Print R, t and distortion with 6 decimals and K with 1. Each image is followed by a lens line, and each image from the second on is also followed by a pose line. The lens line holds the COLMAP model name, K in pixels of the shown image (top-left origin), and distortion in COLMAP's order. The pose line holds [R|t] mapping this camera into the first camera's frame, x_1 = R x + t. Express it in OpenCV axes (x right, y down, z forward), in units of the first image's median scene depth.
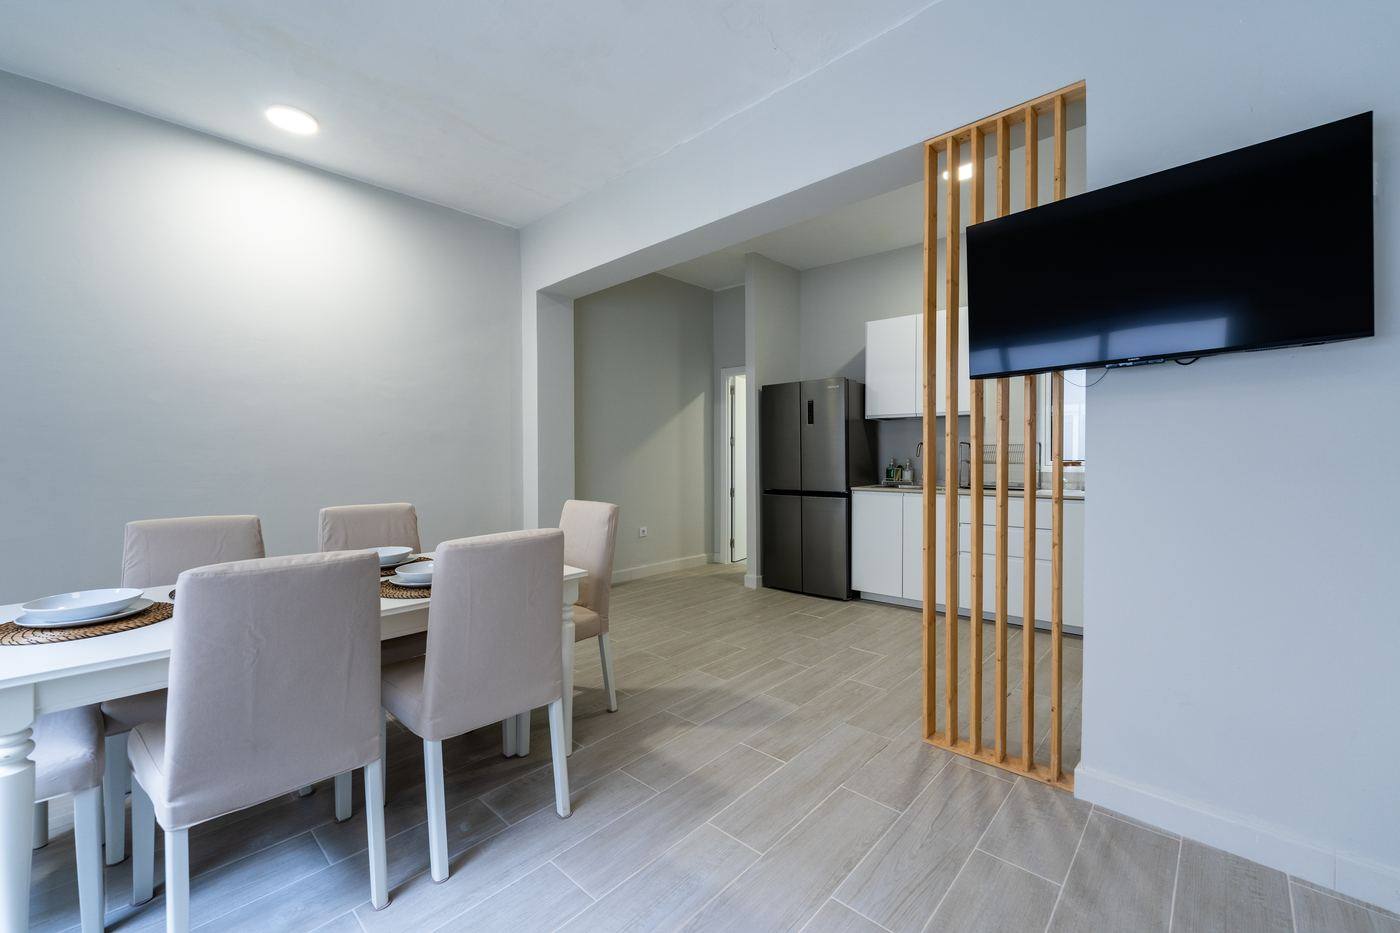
lens RADIAL K [[576.7, 0, 700.0], [0, 576.7, 466.5], [0, 0, 1]] dist [-0.000299, -0.000035]
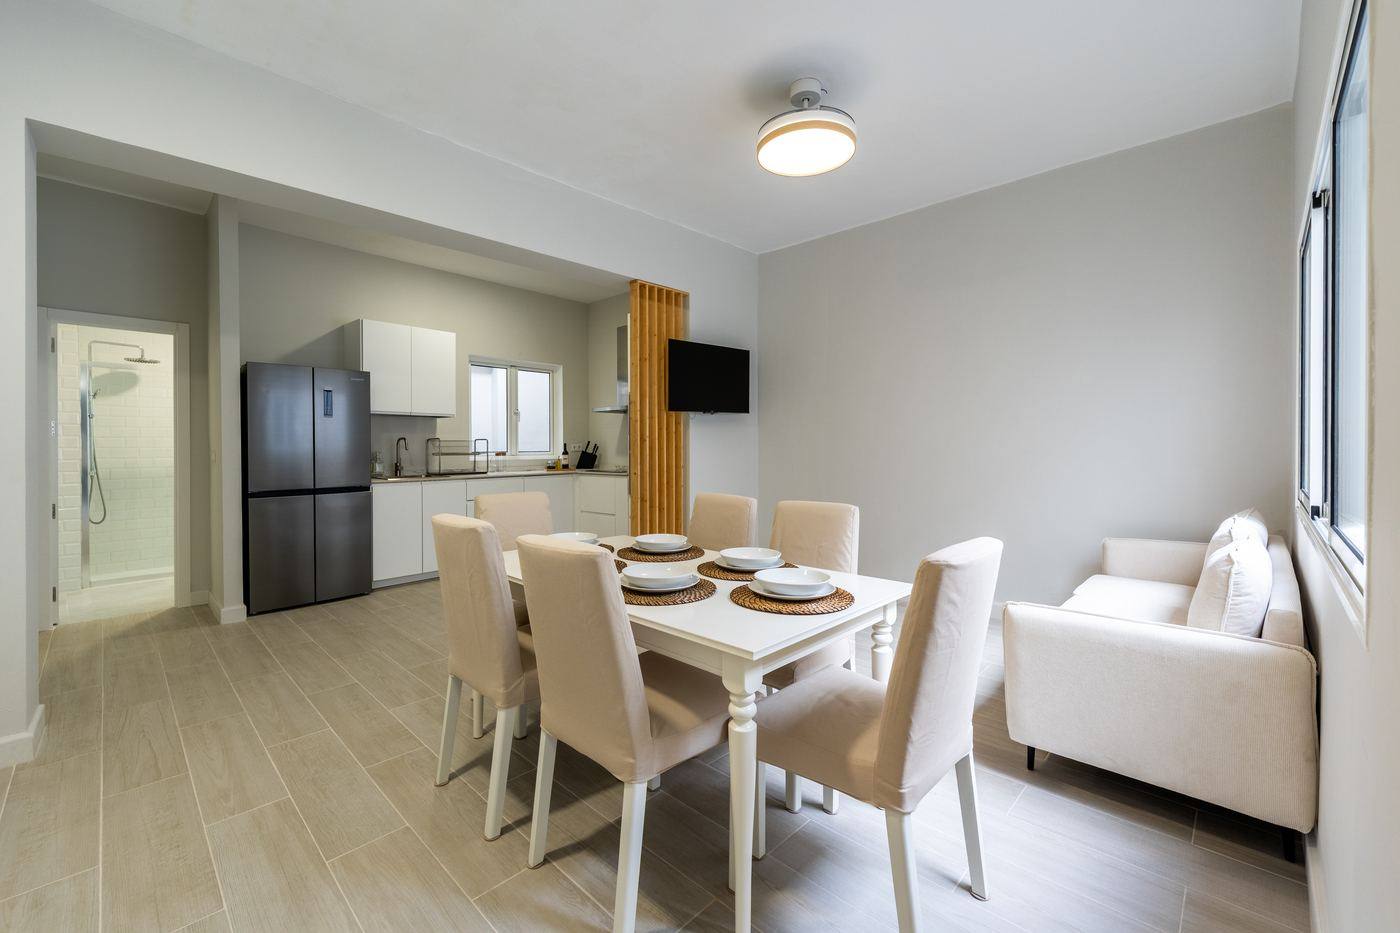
lens RADIAL K [[568.3, 0, 726.9], [0, 568.3, 446.1], [0, 0, 1]] dist [0.000889, 0.000137]
pose [[0.007081, -0.008063, 0.999942, -1.146900], [0.023695, 0.999688, 0.007893, -0.027652], [-0.999694, 0.023638, 0.007270, 0.566749]]
